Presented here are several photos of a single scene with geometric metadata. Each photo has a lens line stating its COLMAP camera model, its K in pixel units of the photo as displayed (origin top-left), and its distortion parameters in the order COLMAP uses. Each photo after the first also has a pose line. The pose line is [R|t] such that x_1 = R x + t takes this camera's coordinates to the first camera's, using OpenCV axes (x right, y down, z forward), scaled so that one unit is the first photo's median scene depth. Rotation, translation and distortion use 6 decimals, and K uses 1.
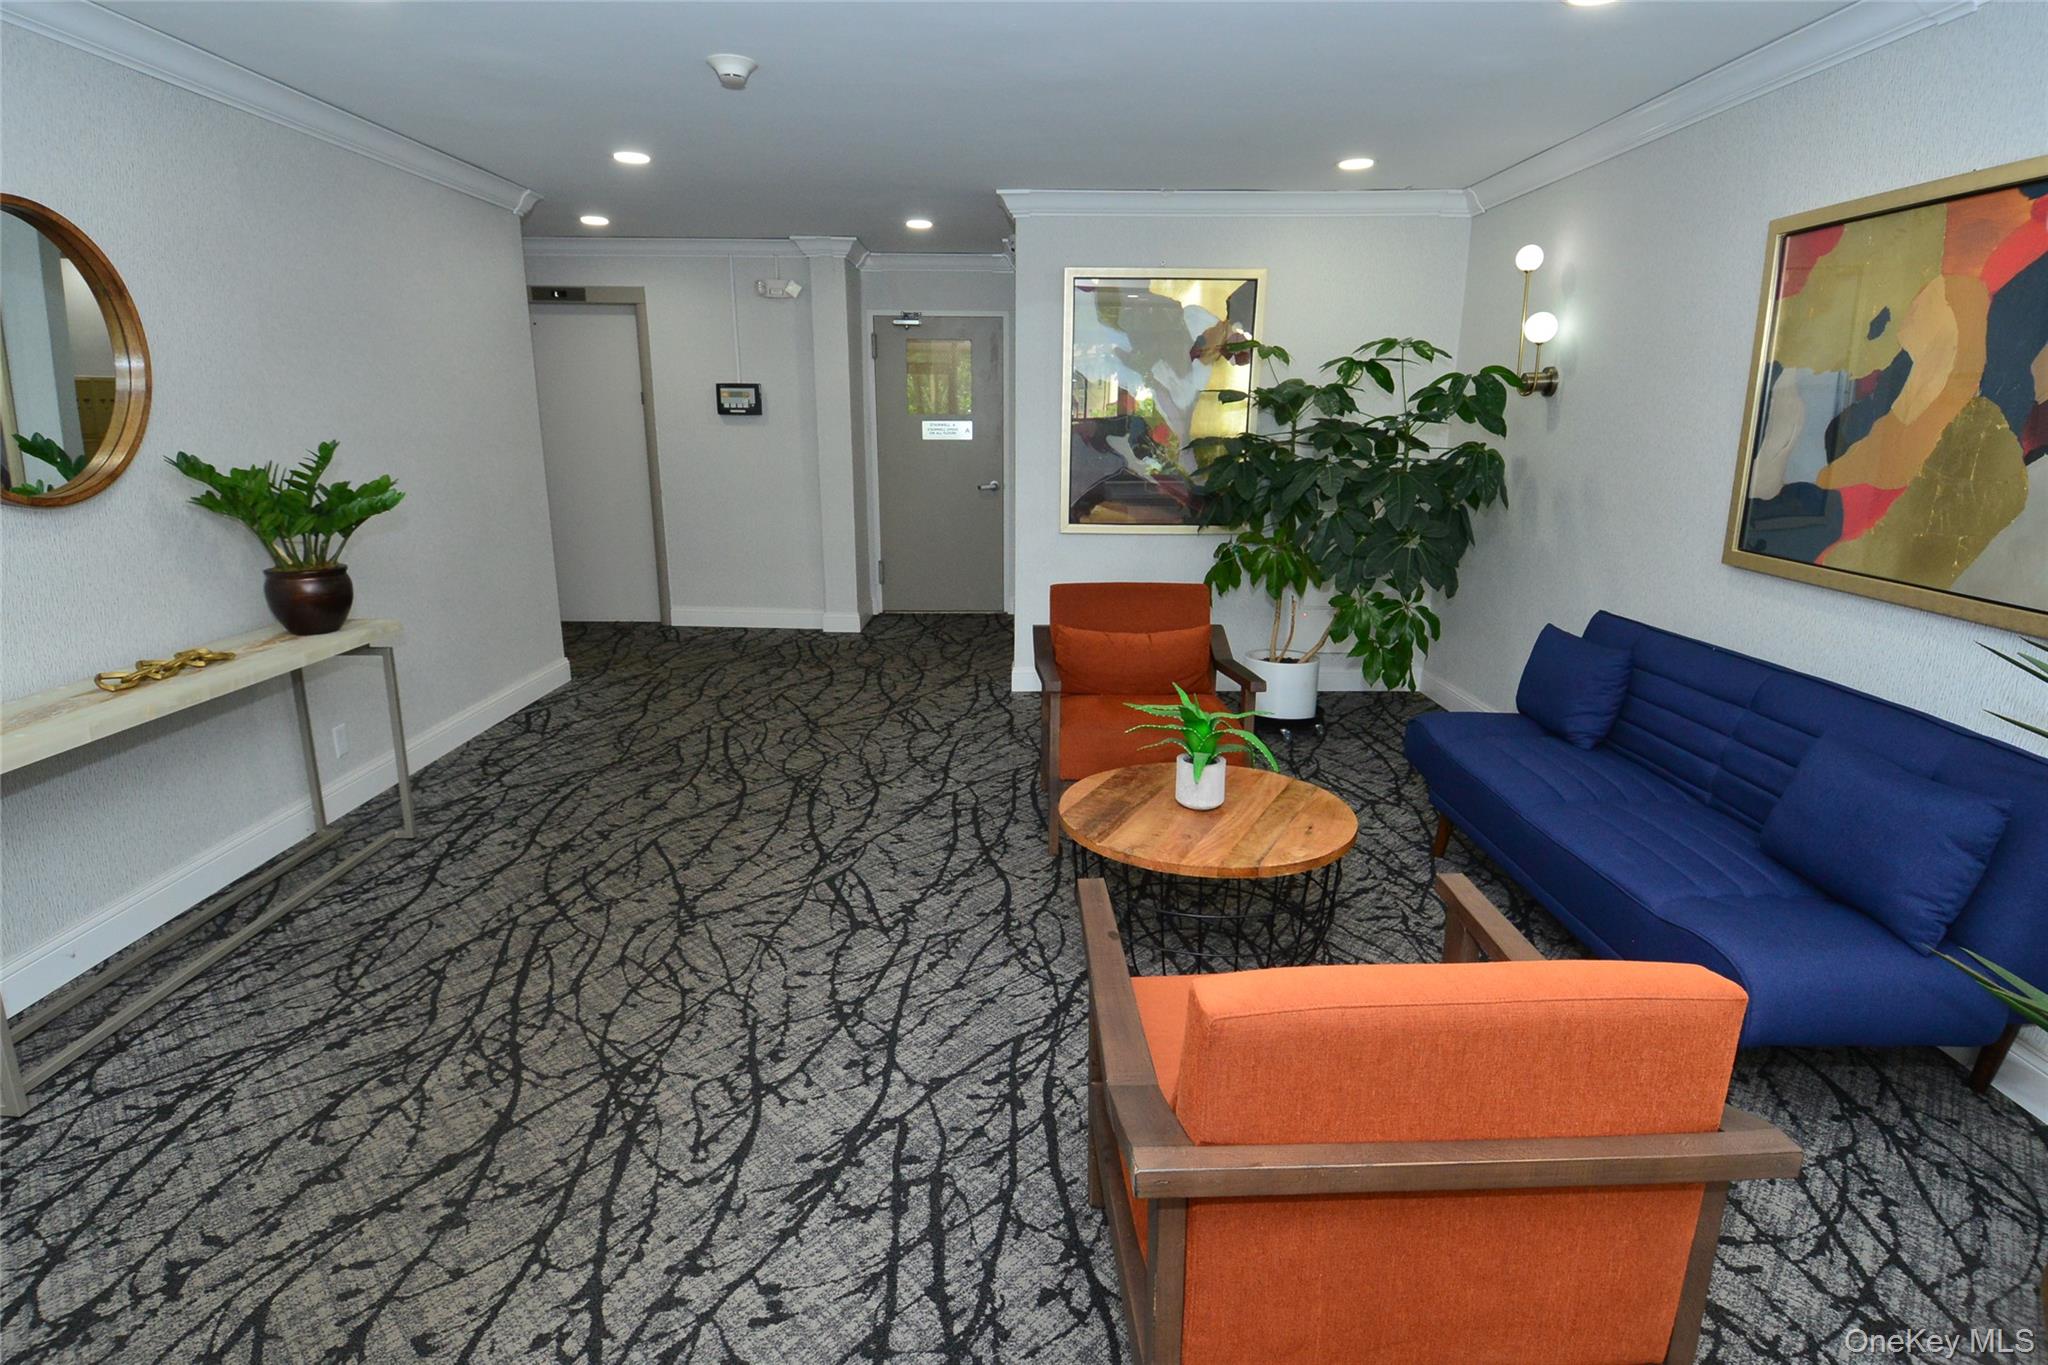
lens RADIAL K [[1056.6, 0, 1025.9], [0, 1056.6, 667.3], [0, 0, 1]] dist [0.053939, -0.058942]
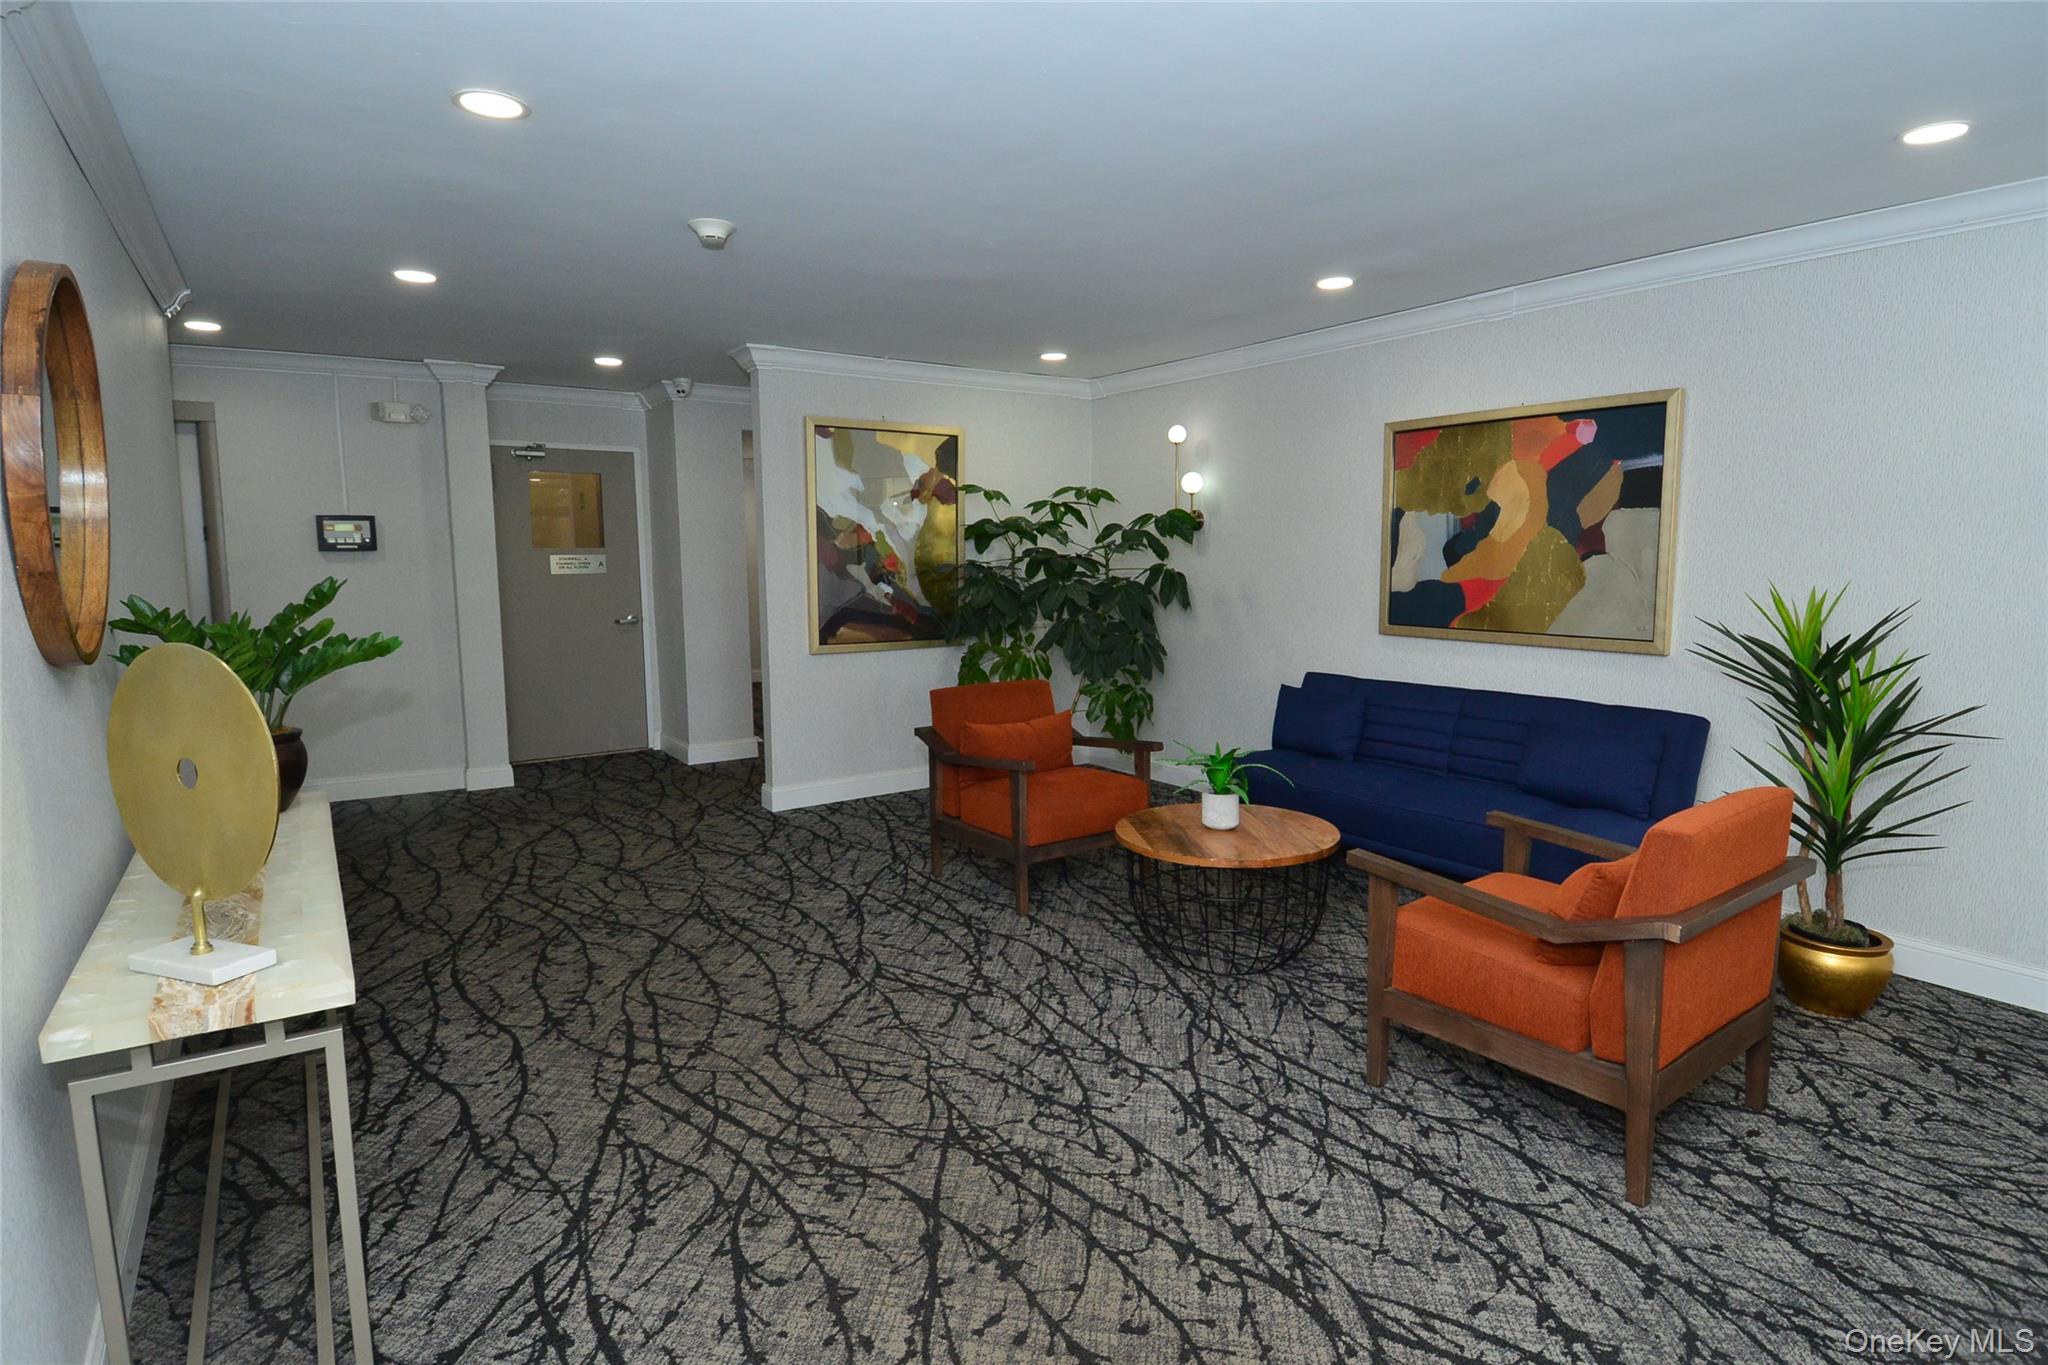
lens RADIAL K [[1062.0, 0, 1030.7], [0, 1062.0, 655.6], [0, 0, 1]] dist [0.045747, -0.040159]
pose [[0.826565, -0.064588, 0.559123, -0.638686], [0.140221, 0.985702, -0.093428, 0.008450], [-0.545095, 0.155625, 0.823804, -0.000703]]
